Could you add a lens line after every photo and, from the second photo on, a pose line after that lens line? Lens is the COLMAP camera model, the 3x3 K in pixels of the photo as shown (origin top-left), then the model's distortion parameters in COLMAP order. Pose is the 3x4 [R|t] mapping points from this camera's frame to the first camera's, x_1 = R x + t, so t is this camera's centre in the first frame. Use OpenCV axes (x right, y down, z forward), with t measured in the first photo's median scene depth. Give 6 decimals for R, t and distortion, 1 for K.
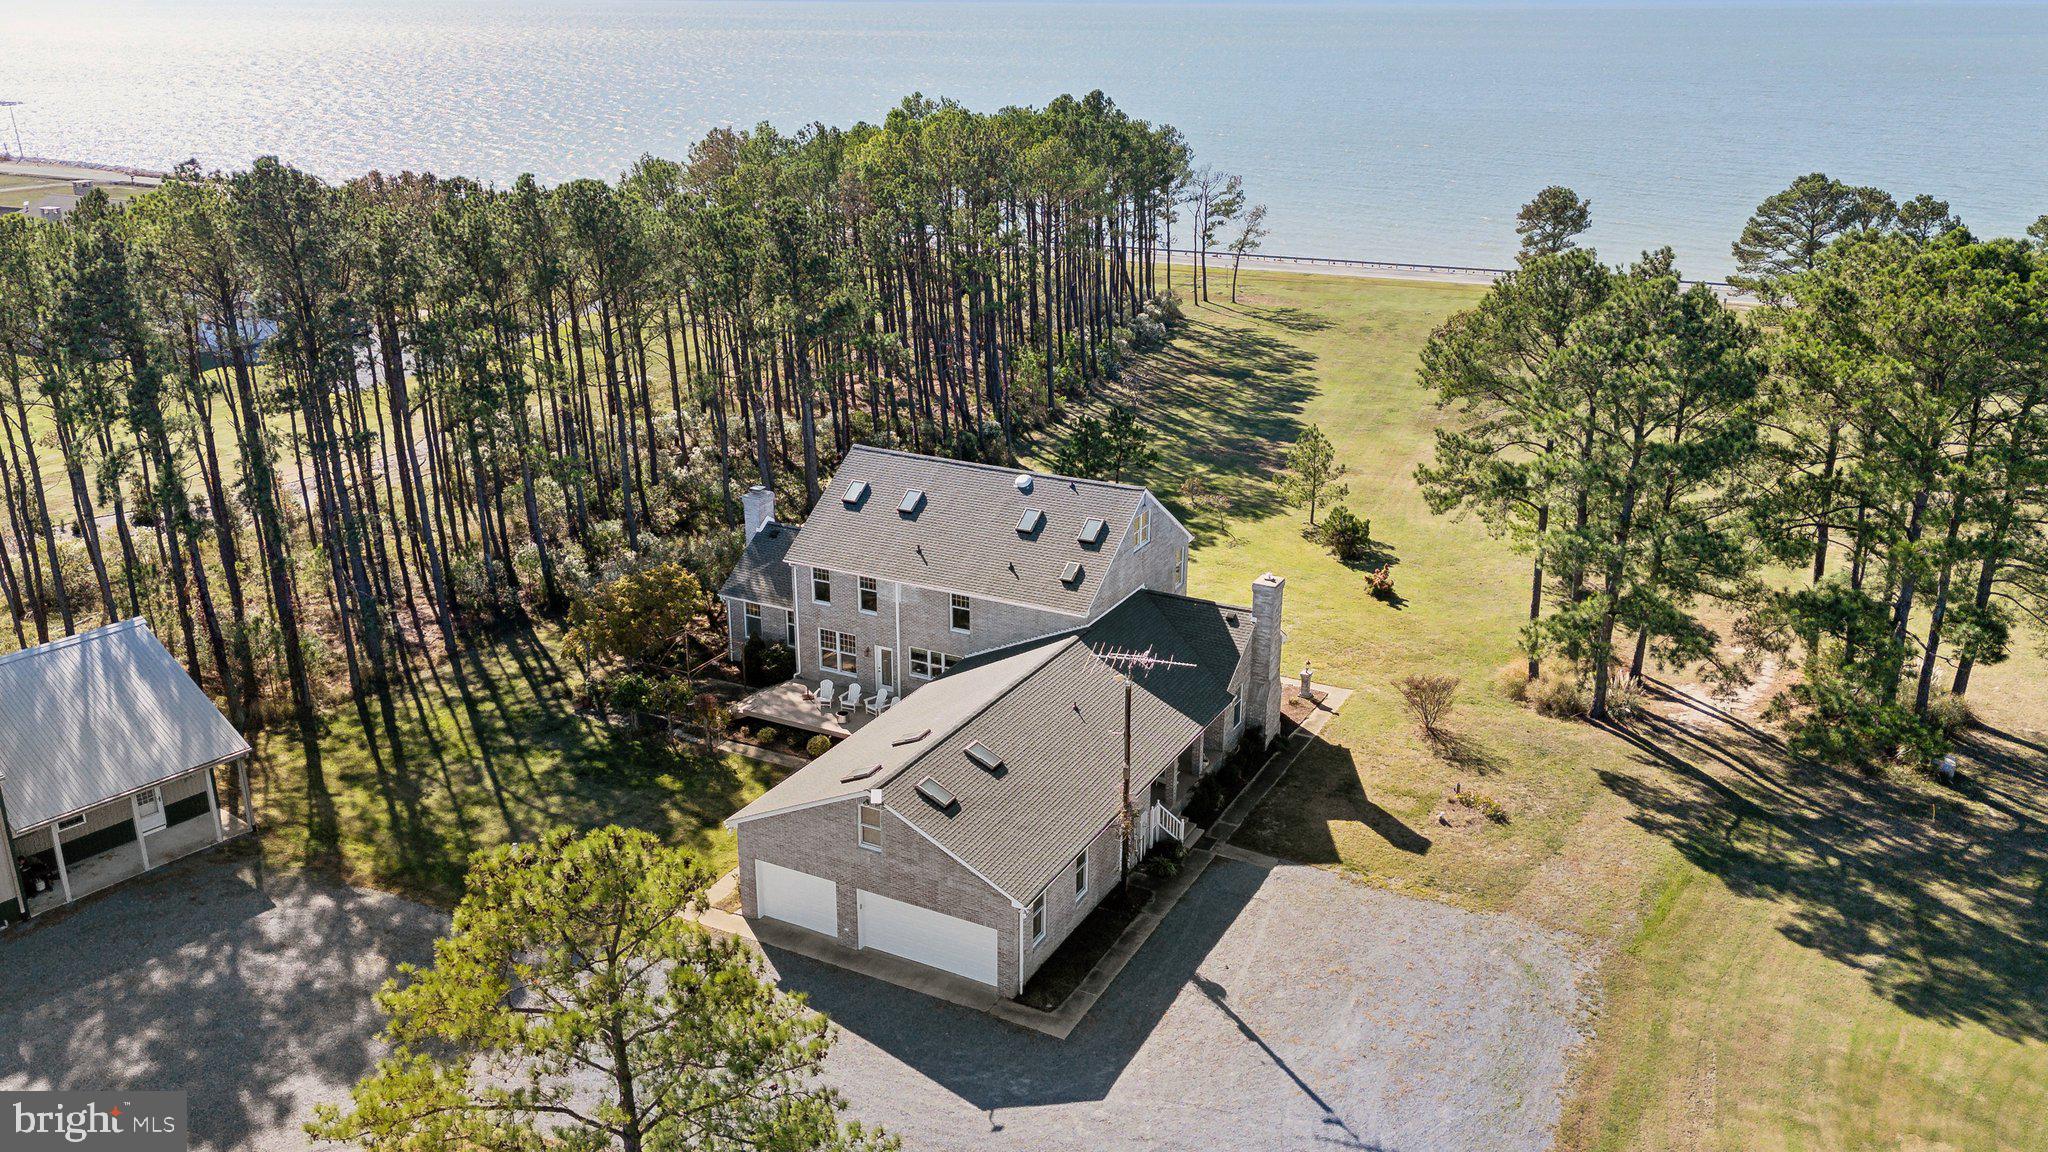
lens RADIAL K [[1625.2, 0, 1020.1], [0, 1625.2, 570.2], [0, 0, 1]] dist [0.043552, -0.012100]
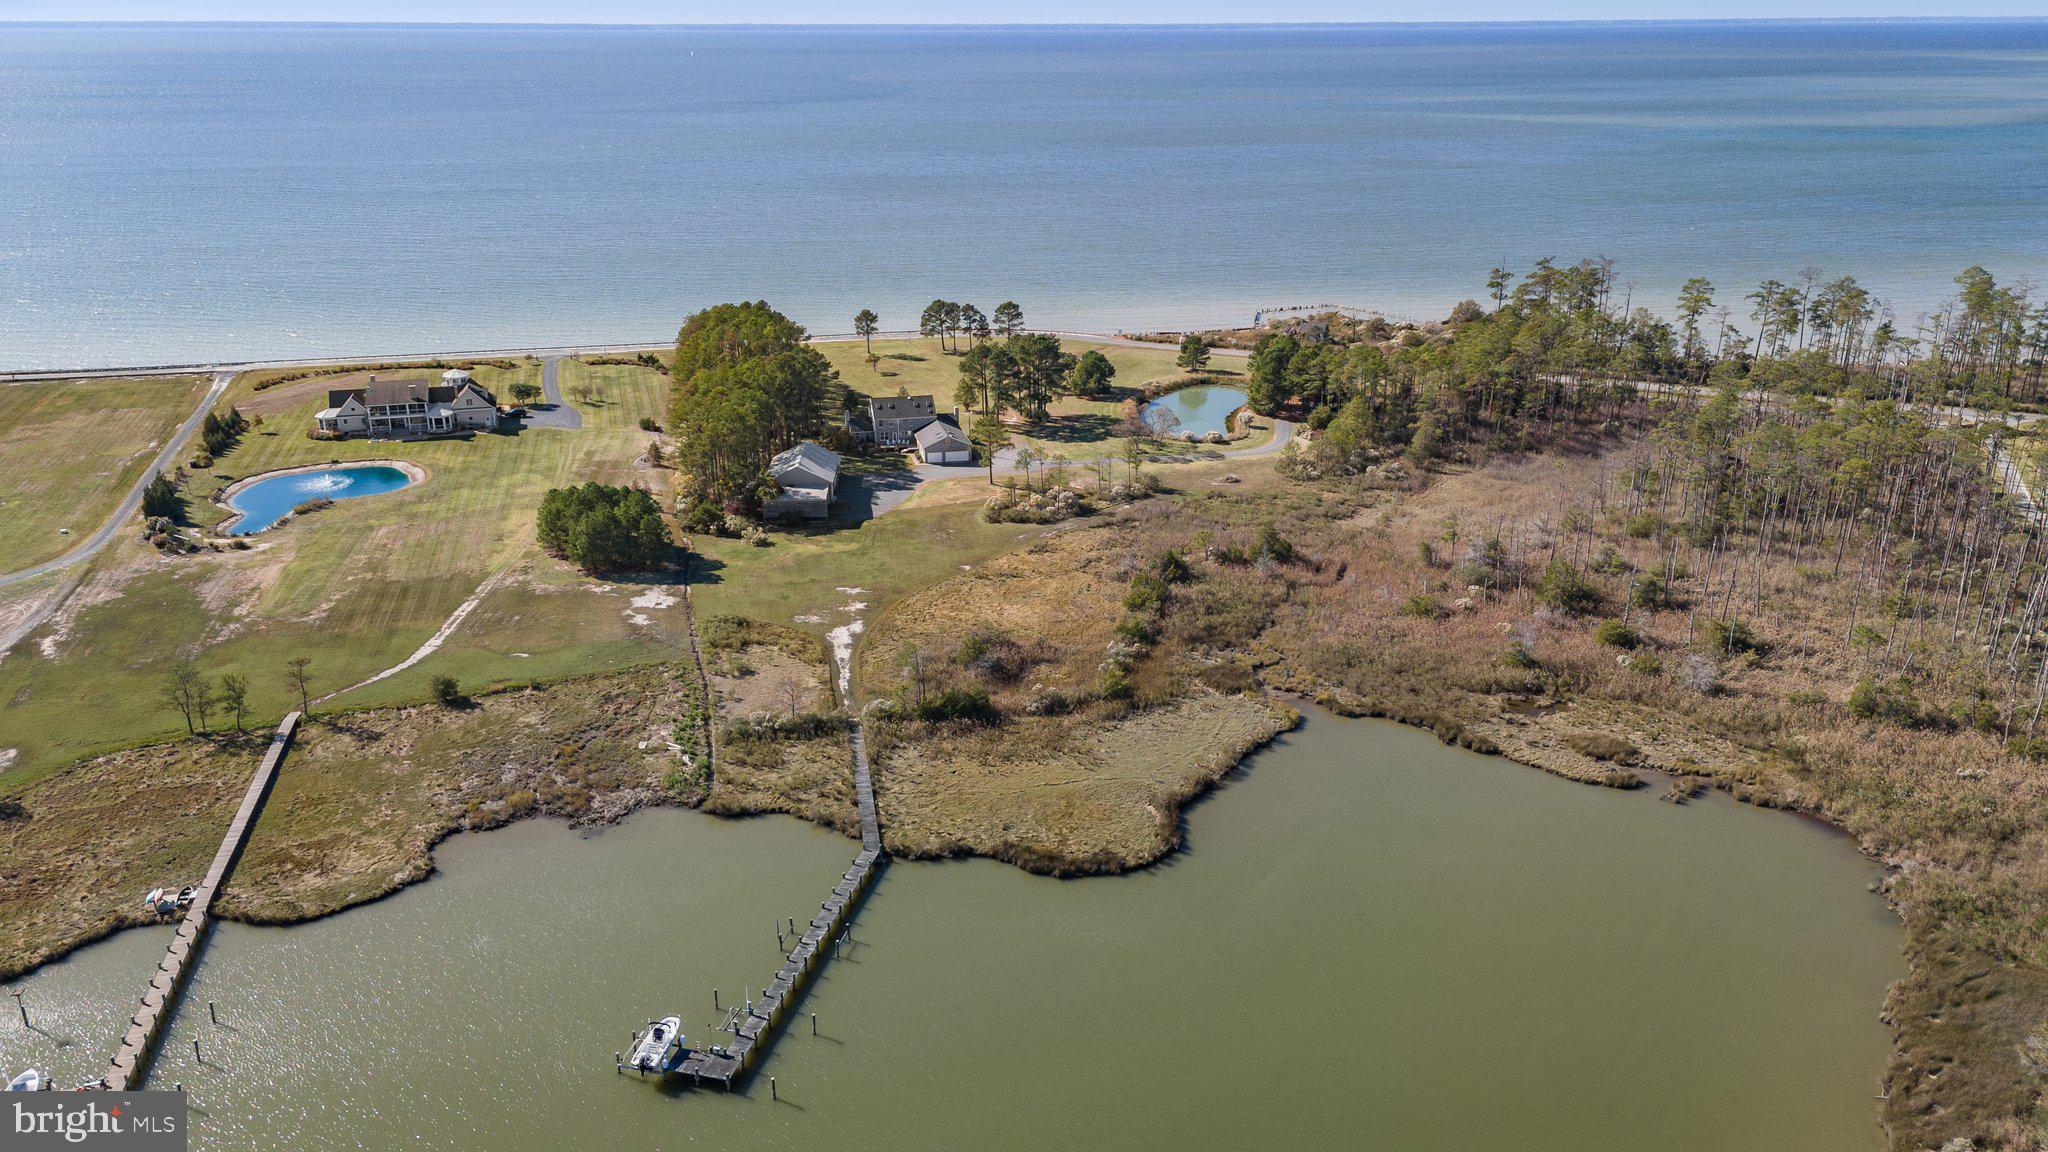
lens RADIAL K [[1543.2, 0, 1033.8], [0, 1543.2, 577.5], [0, 0, 1]] dist [0.085009, -0.087666]
pose [[0.763398, -0.222693, 0.606326, -2.994736], [0.217197, 0.972530, 0.083730, 0.190250], [-0.608316, 0.067773, 0.790796, -3.357490]]
